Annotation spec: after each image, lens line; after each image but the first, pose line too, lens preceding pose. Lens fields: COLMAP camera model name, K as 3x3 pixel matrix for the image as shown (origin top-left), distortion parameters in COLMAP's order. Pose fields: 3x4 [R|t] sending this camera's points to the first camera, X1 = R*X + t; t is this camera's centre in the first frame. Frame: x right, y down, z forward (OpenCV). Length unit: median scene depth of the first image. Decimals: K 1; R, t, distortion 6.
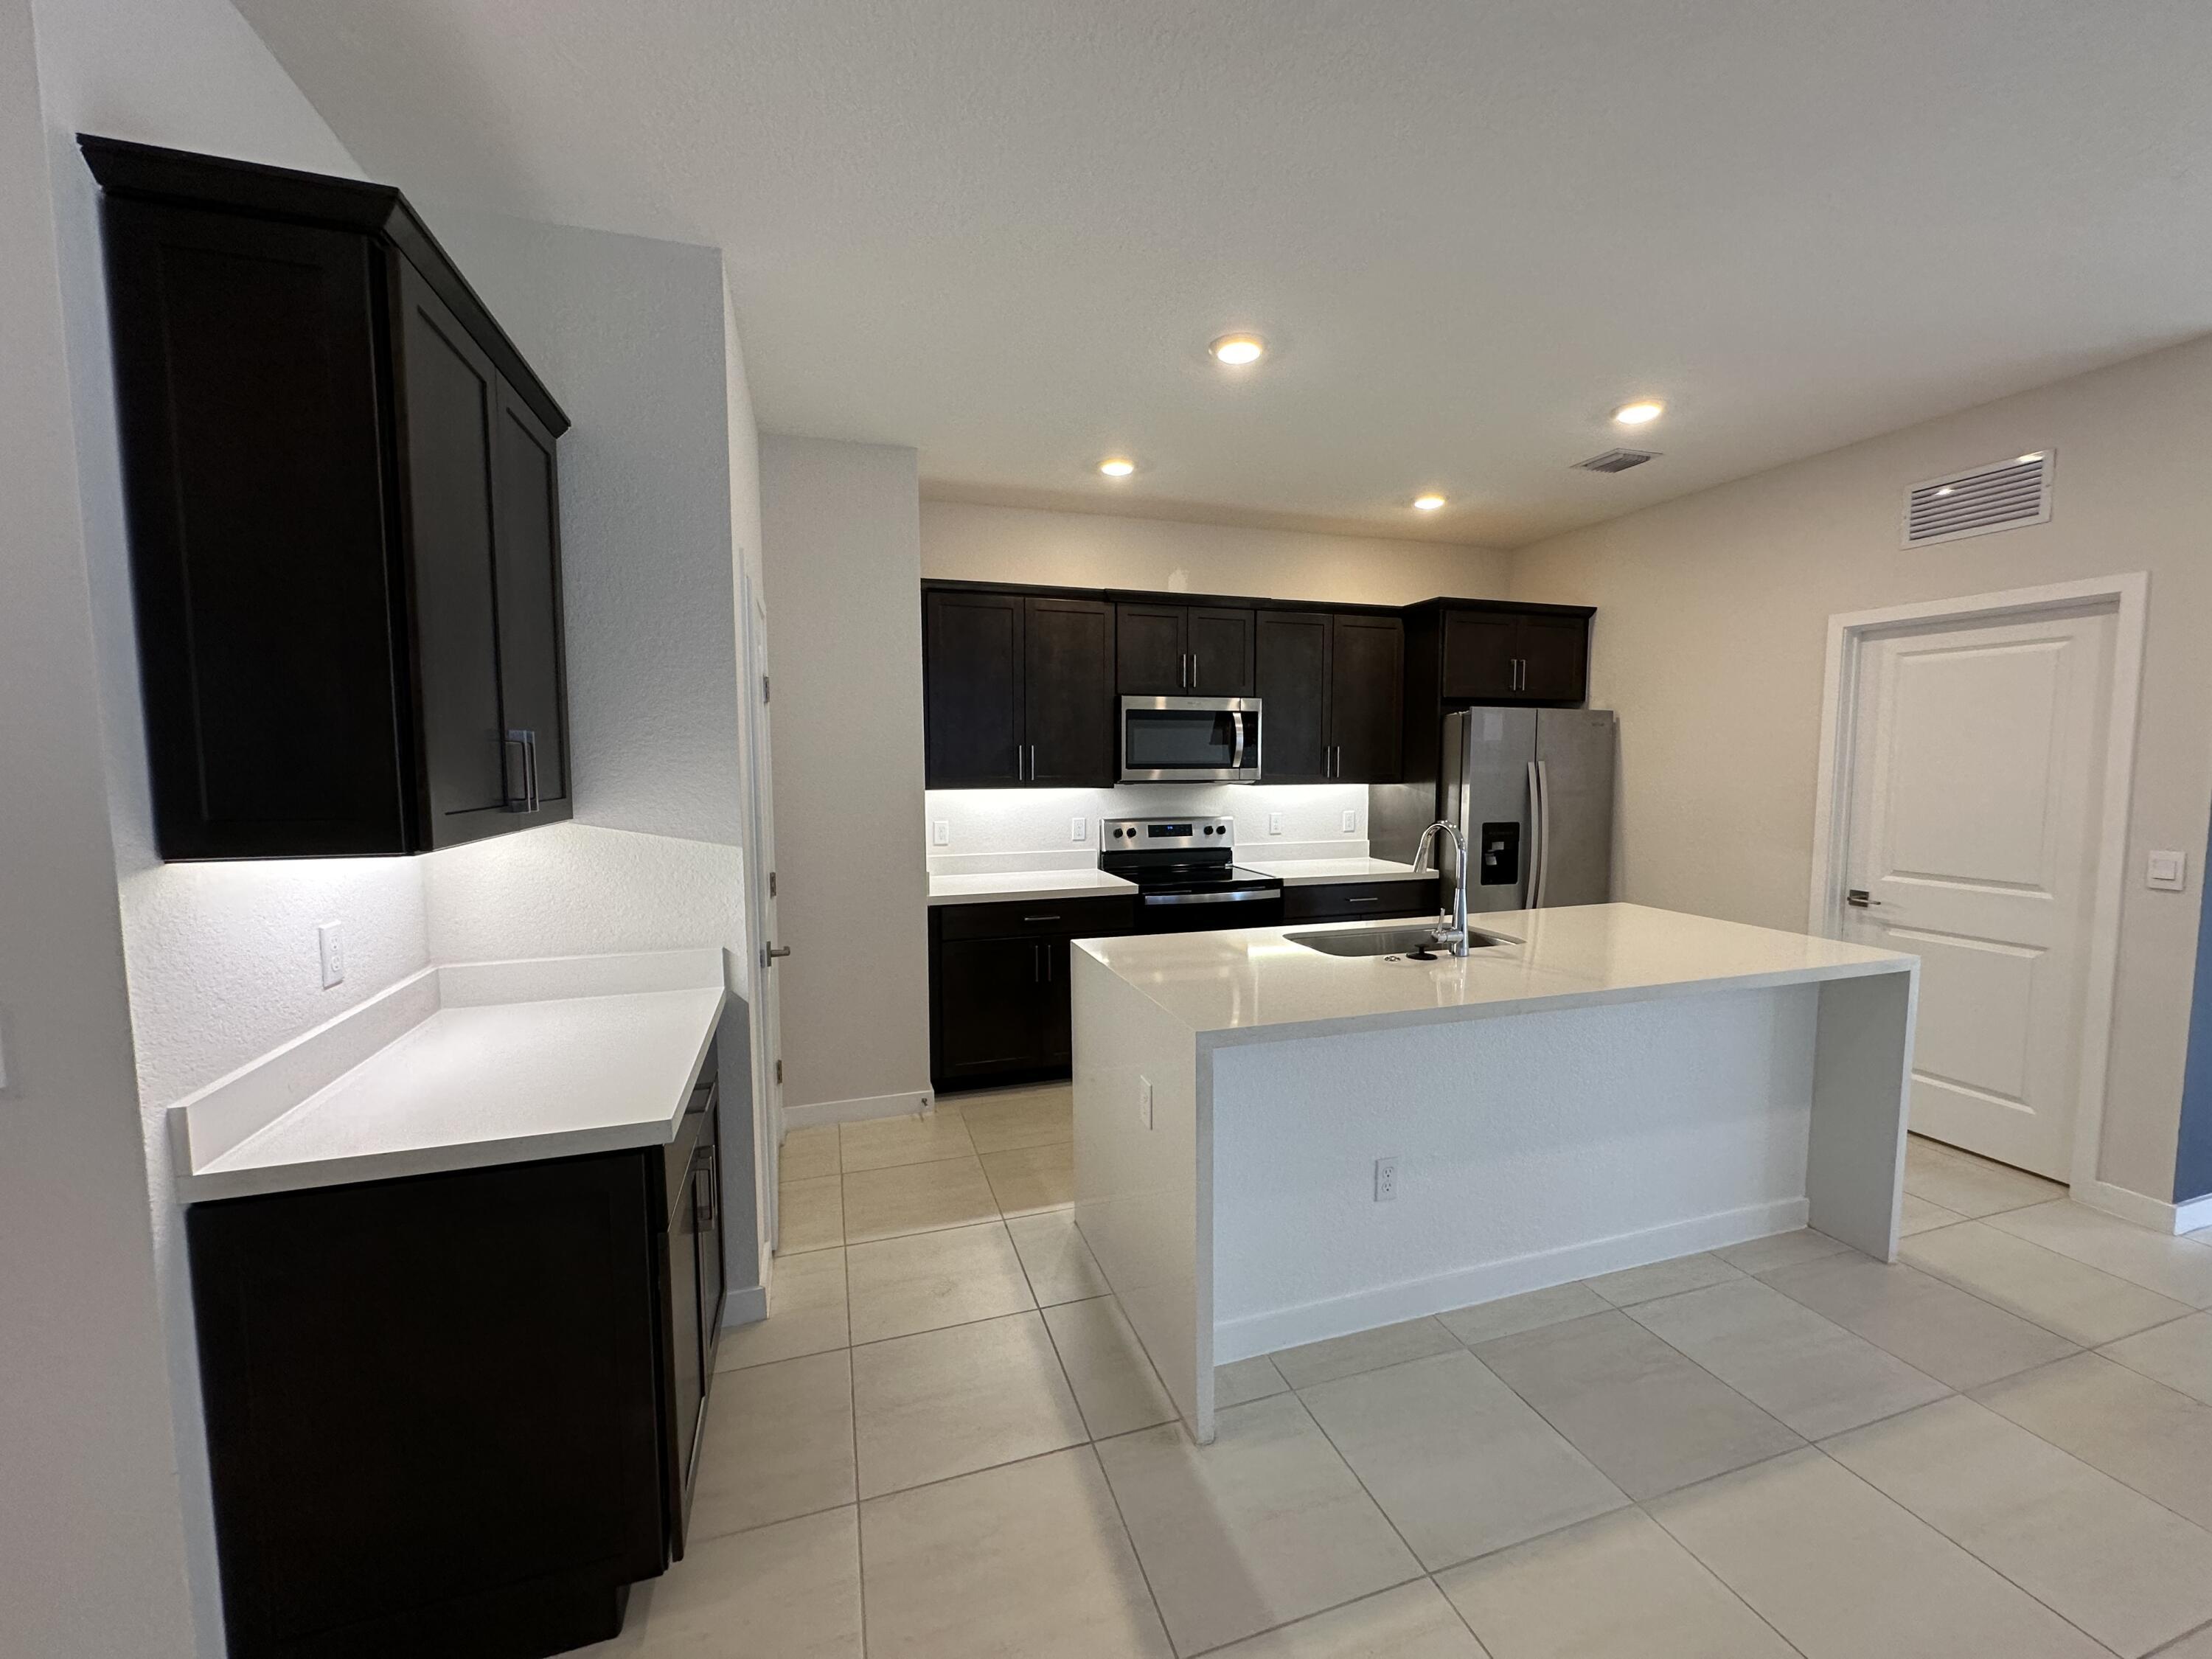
lens RADIAL K [[885.7, 0, 1106.2], [0, 885.7, 828.4], [0, 0, 1]] dist [-0.004298, 0.000155]
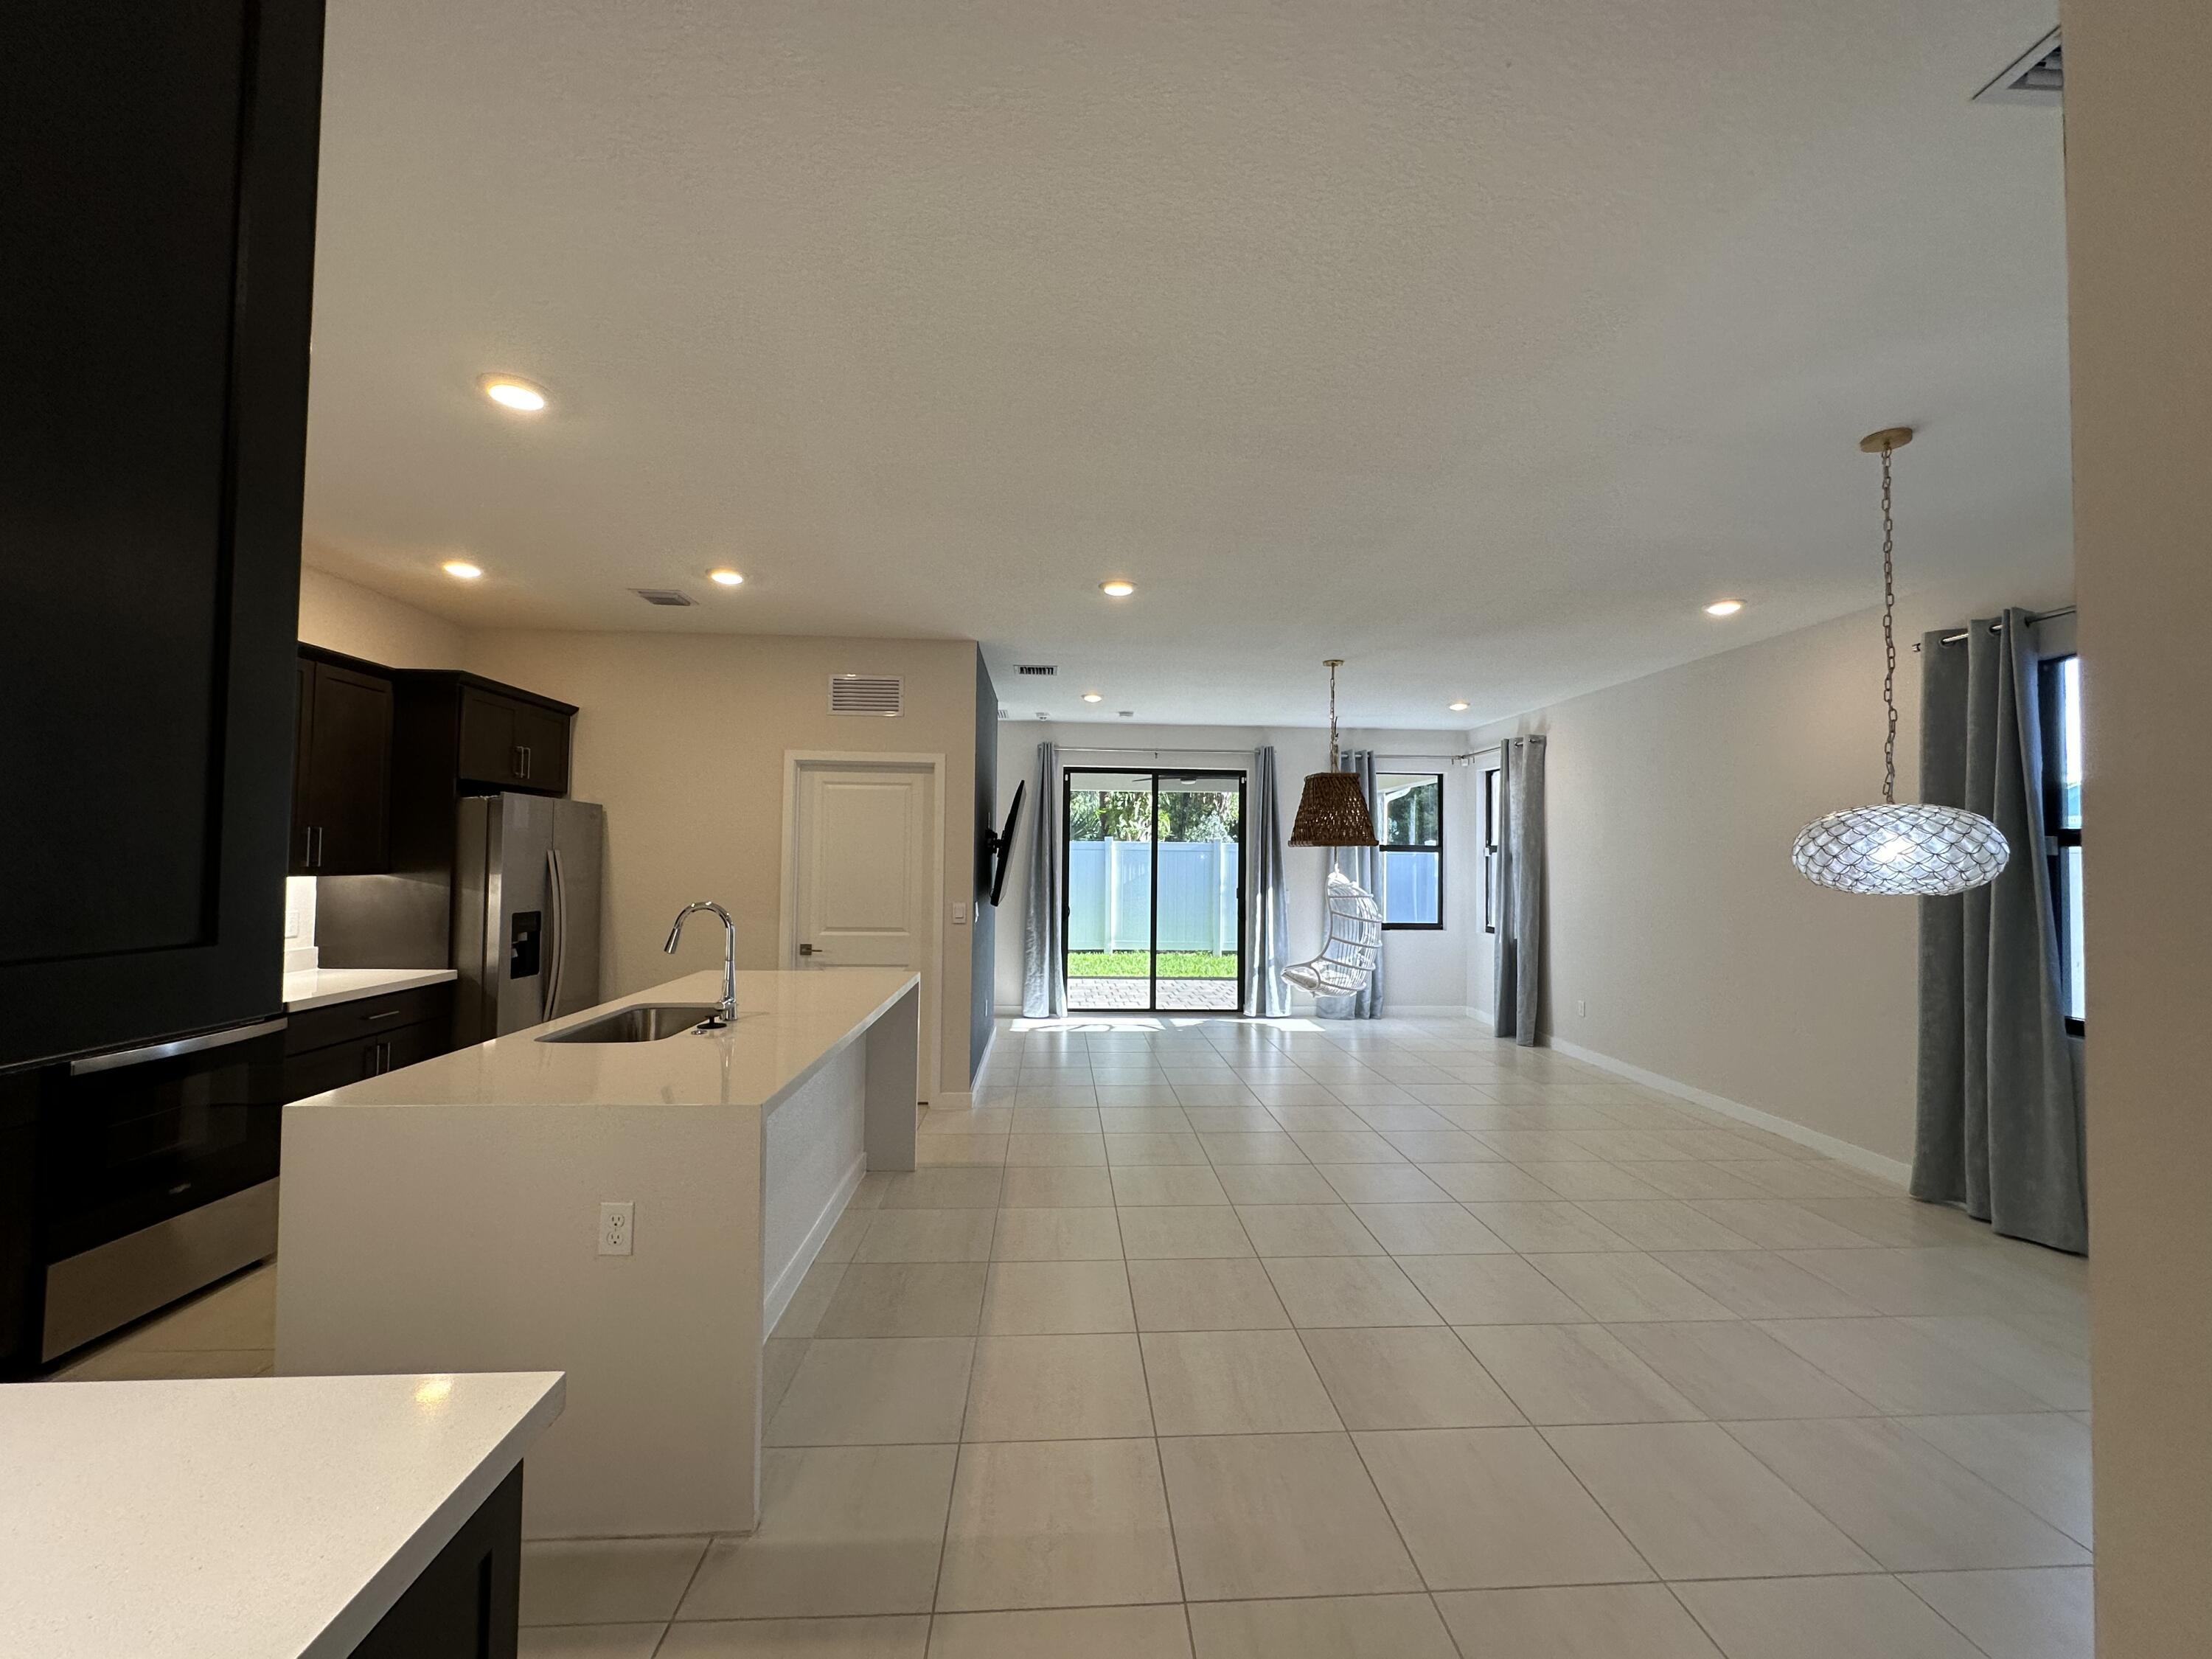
lens RADIAL K [[885.7, 0, 1108.6], [0, 885.7, 832.1], [0, 0, 1]] dist [-0.004298, 0.000155]
pose [[0.245131, 0.033789, 0.968901, -0.349213], [0.061153, 0.996863, -0.050236, -0.006570], [-0.967559, 0.071565, 0.242296, 0.139985]]
